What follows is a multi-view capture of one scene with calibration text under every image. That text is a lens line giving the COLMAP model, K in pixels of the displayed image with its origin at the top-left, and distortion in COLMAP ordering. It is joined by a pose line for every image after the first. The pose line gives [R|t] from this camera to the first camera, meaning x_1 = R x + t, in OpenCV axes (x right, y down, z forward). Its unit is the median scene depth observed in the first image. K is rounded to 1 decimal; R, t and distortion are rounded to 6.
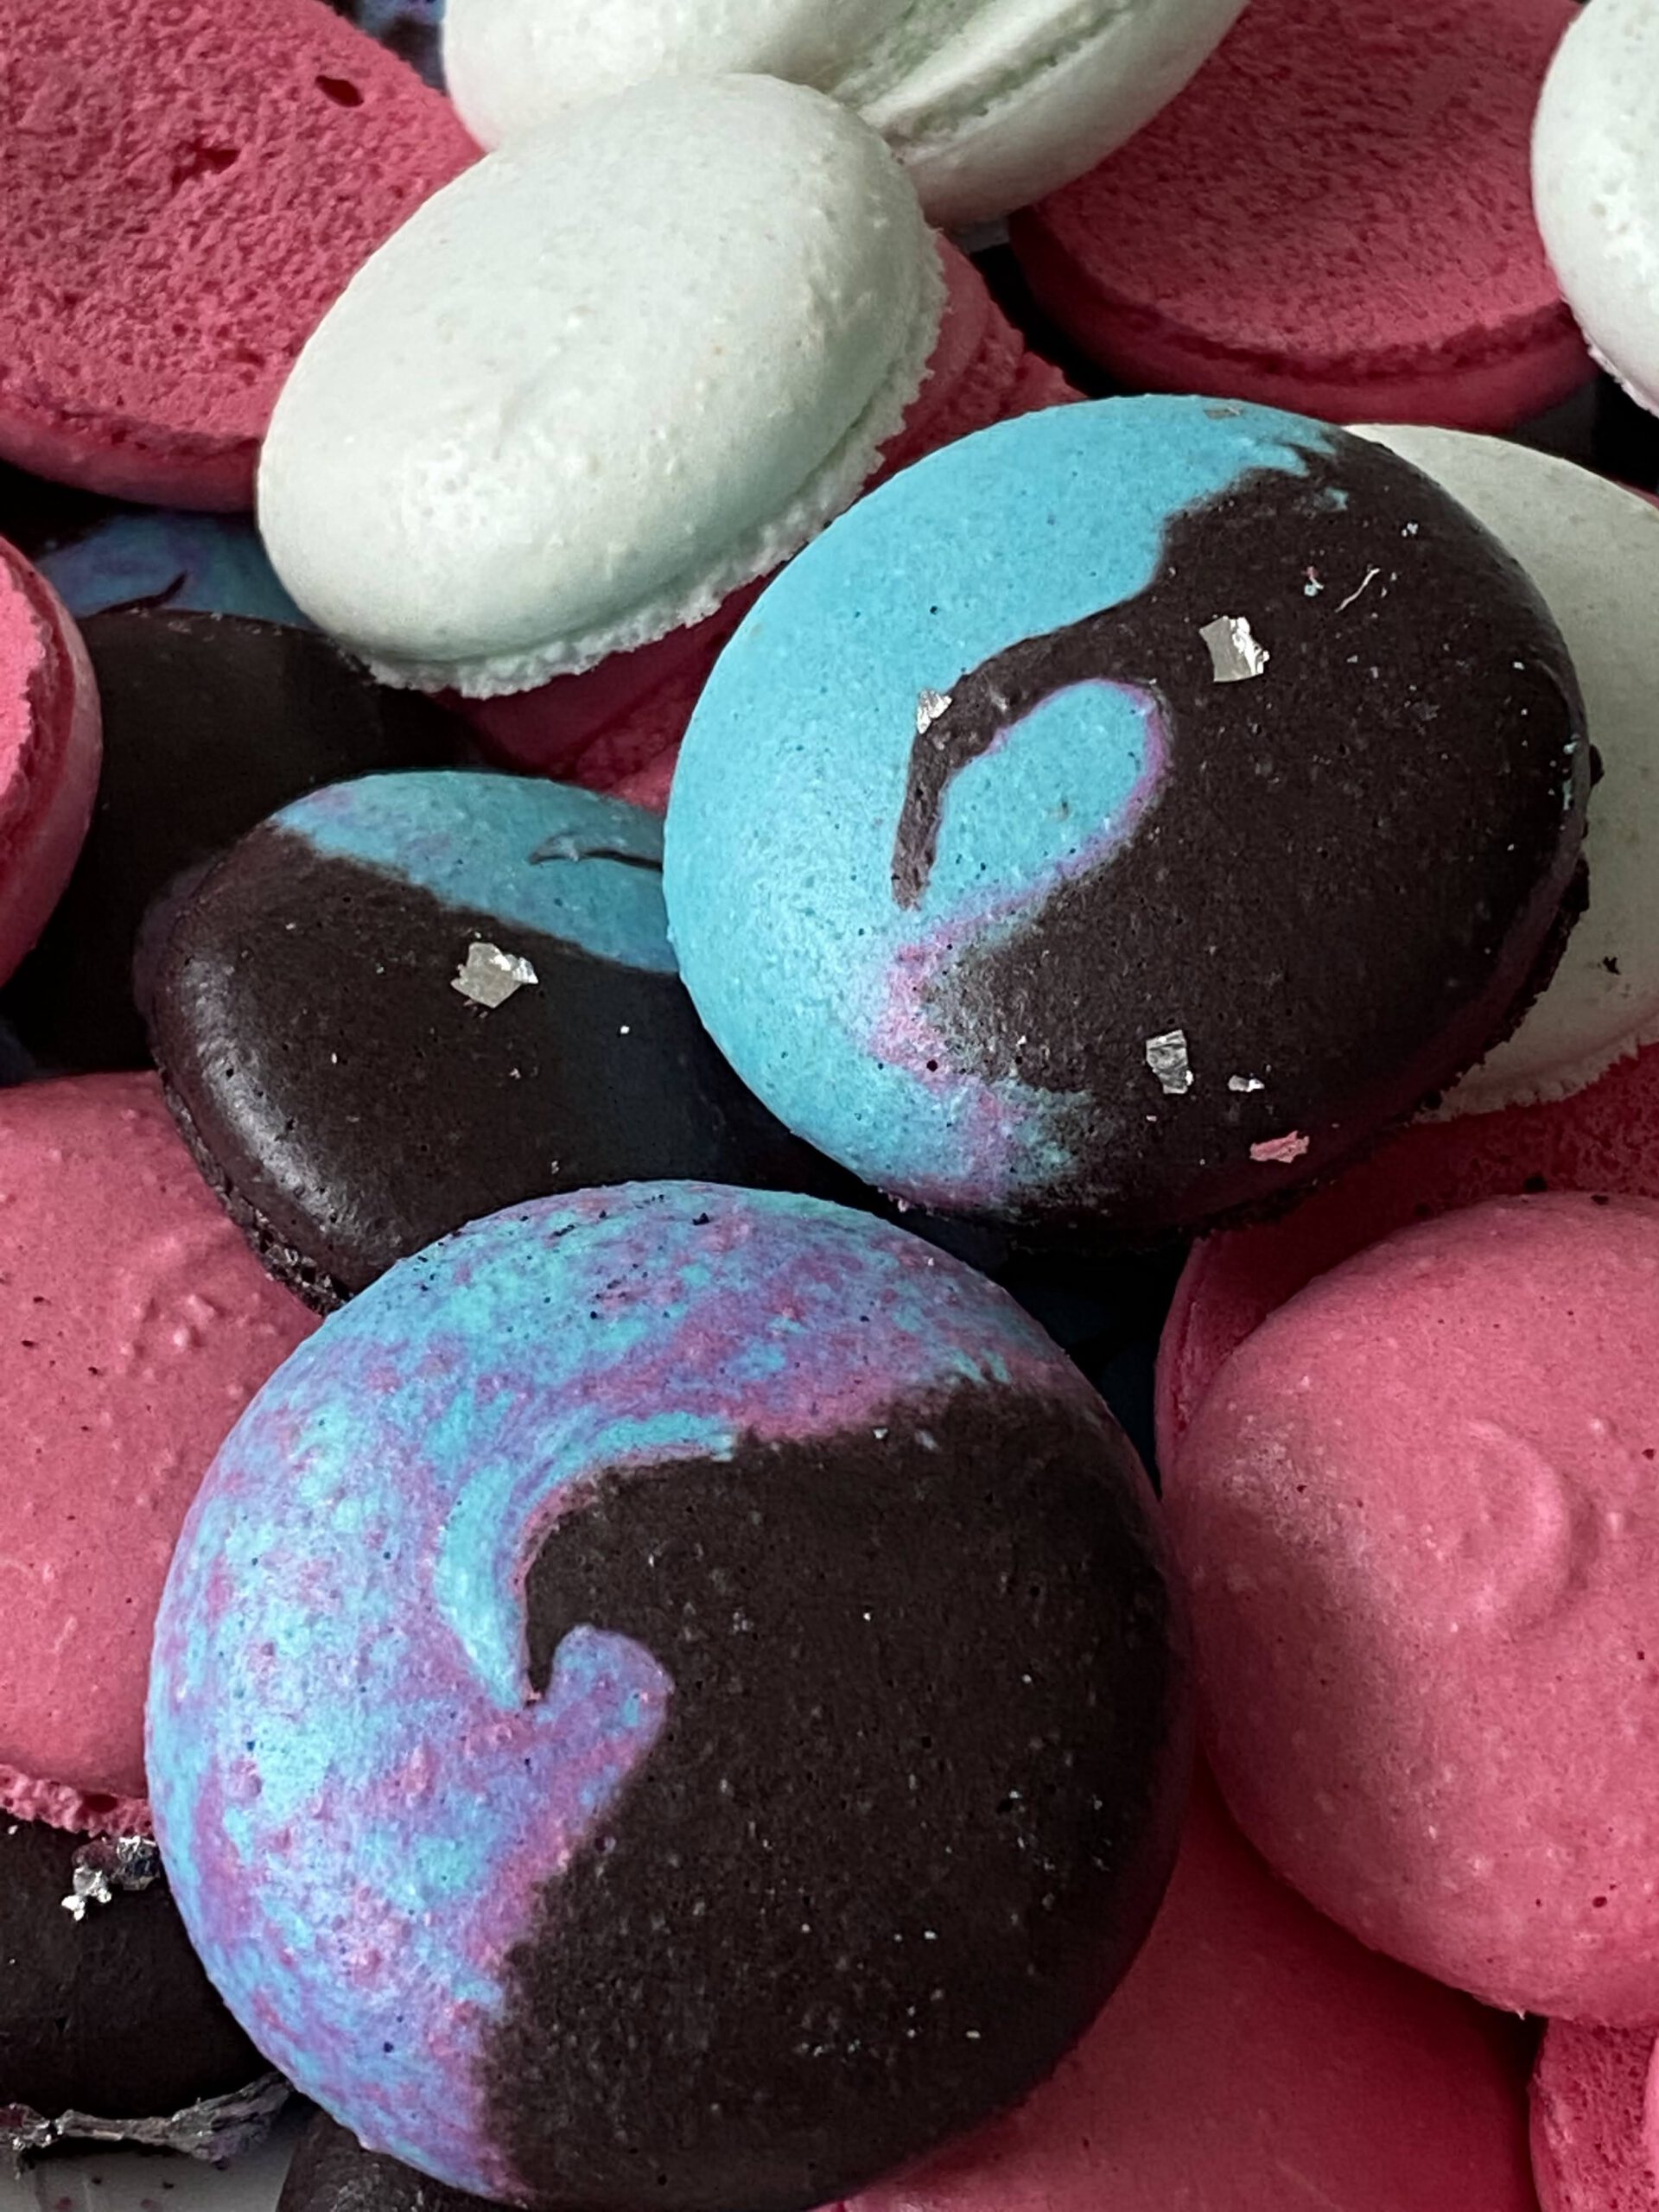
lens RADIAL K [[5132.5, 0, 934.2], [0, 5132.5, 1105.8], [0, 0, 1]] dist [0.465563, -6.230739]
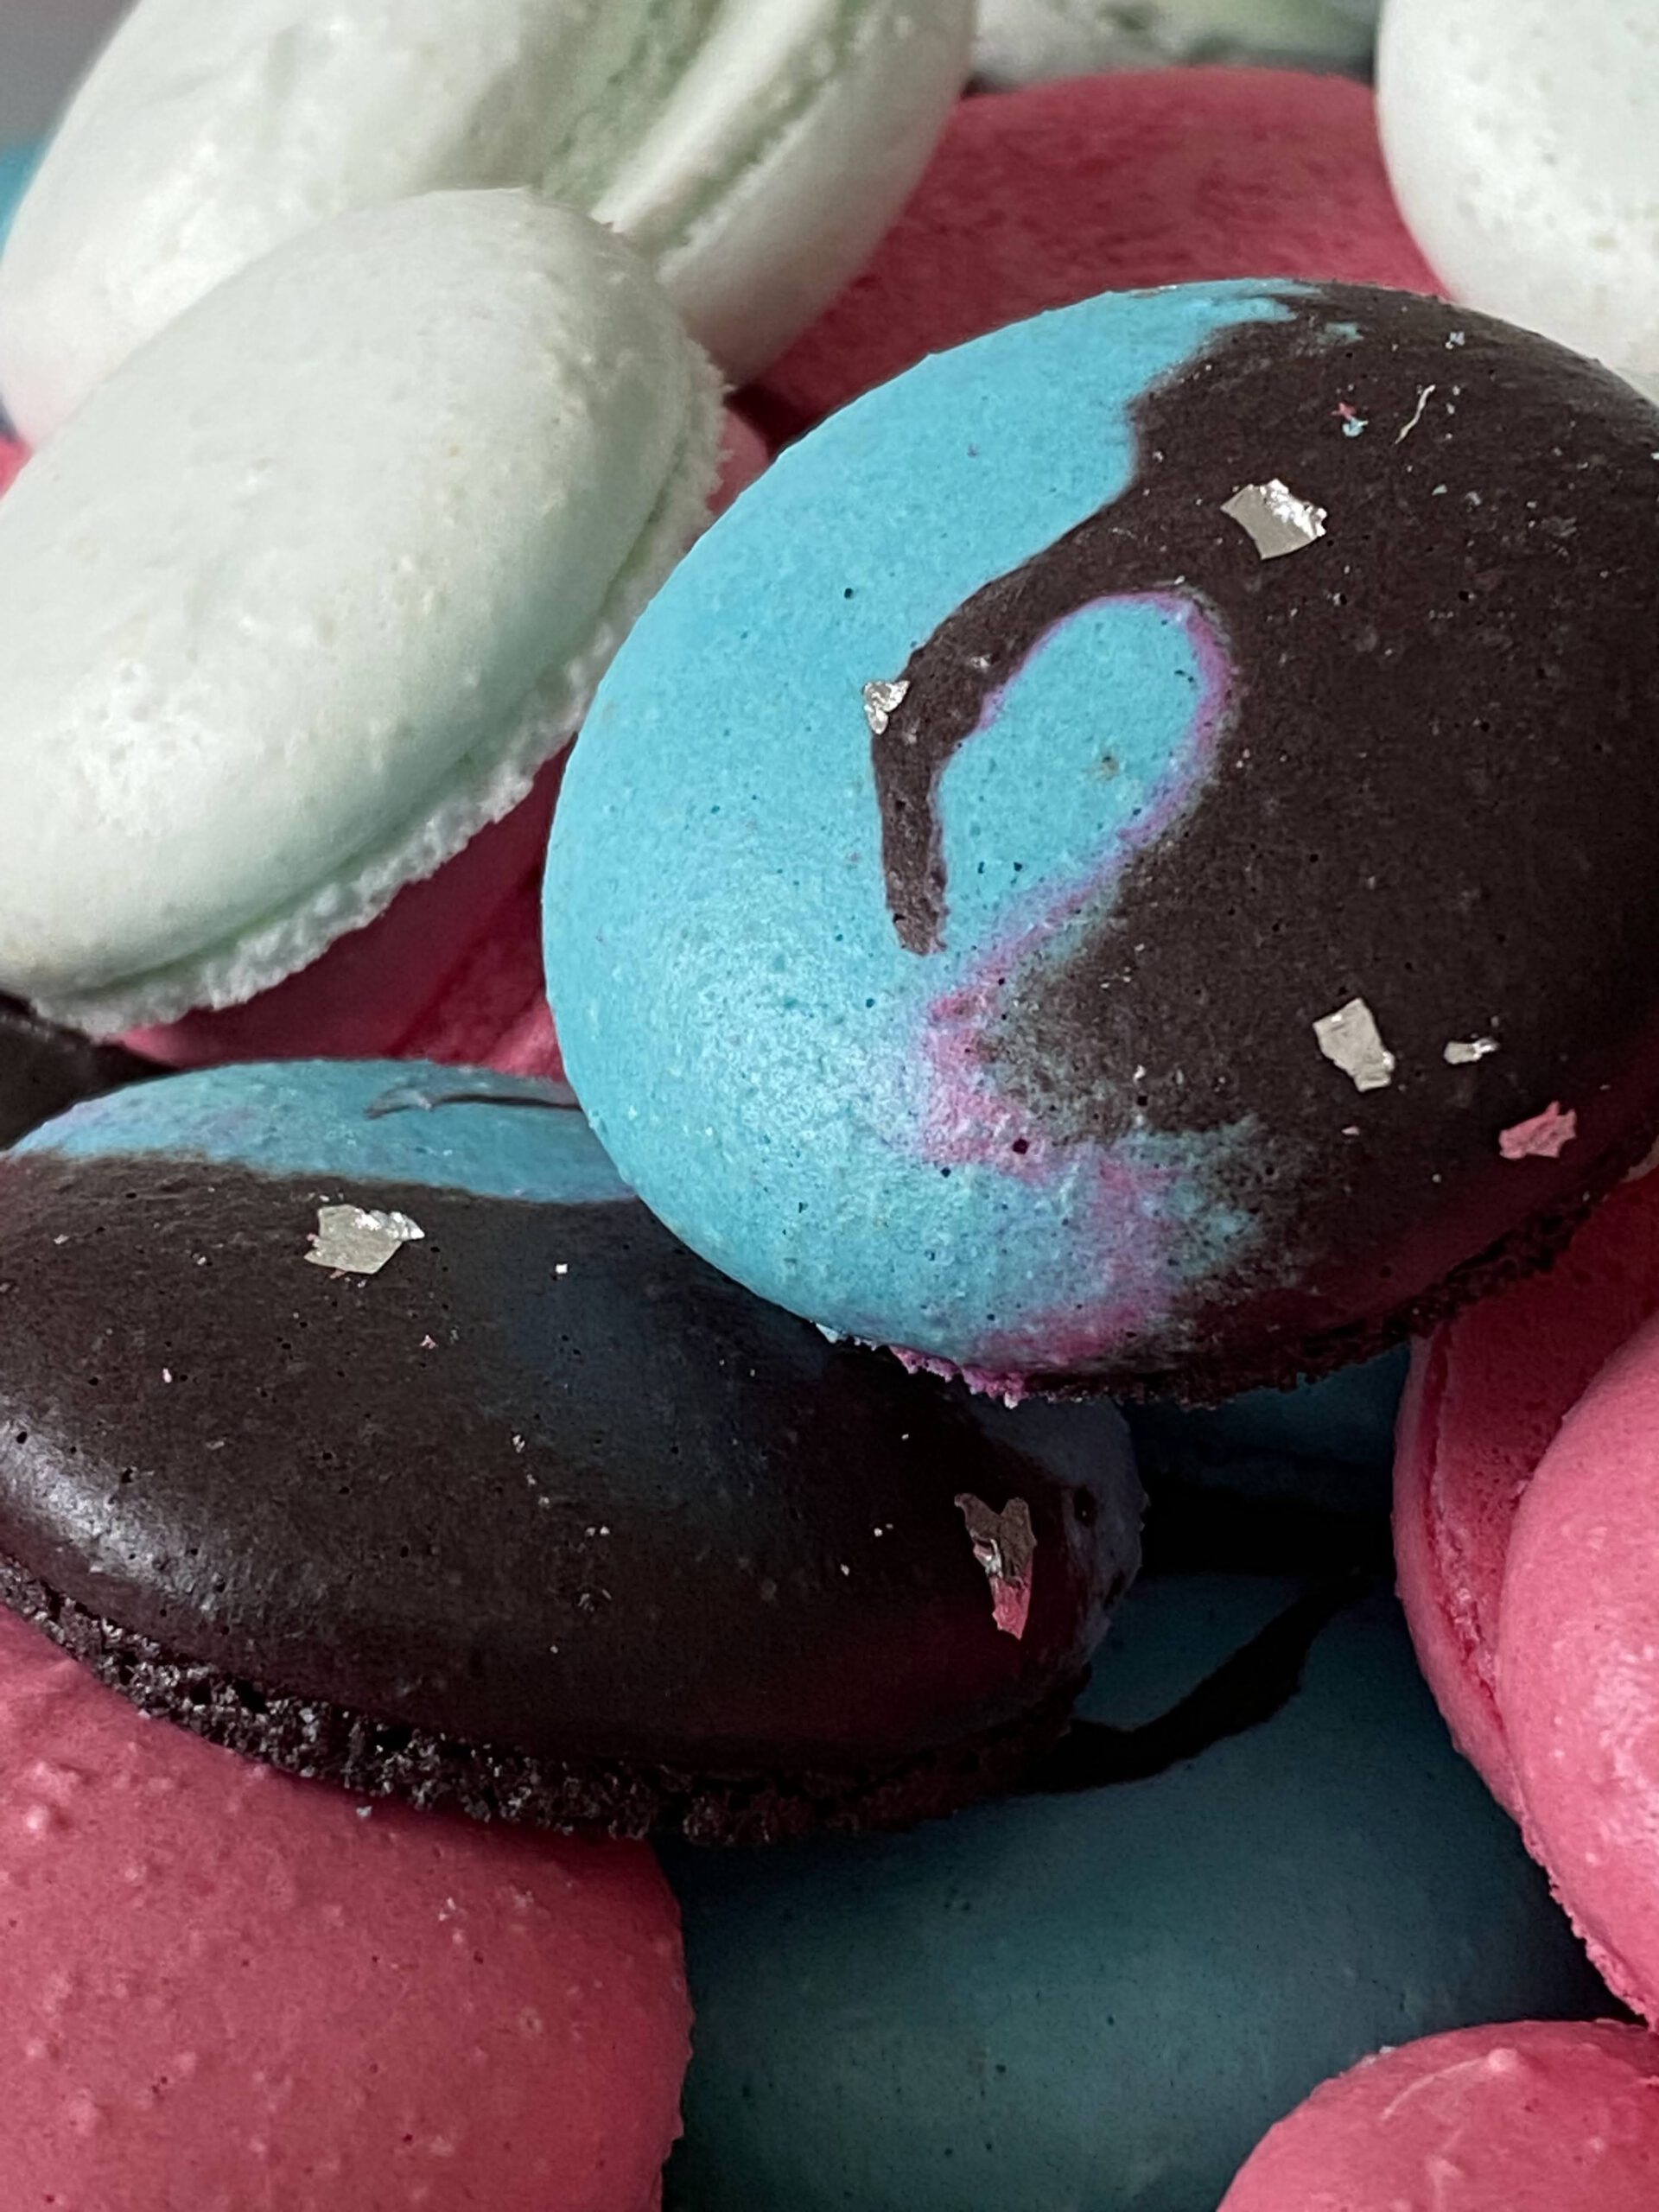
lens RADIAL K [[5132.5, 0, 934.2], [0, 5132.5, 1105.8], [0, 0, 1]] dist [0.465563, -6.230739]
pose [[0.967962, -0.231496, 0.097256, -0.076789], [0.246271, 0.950823, -0.187846, 0.112775], [-0.048987, 0.205779, 0.977372, 0.315991]]
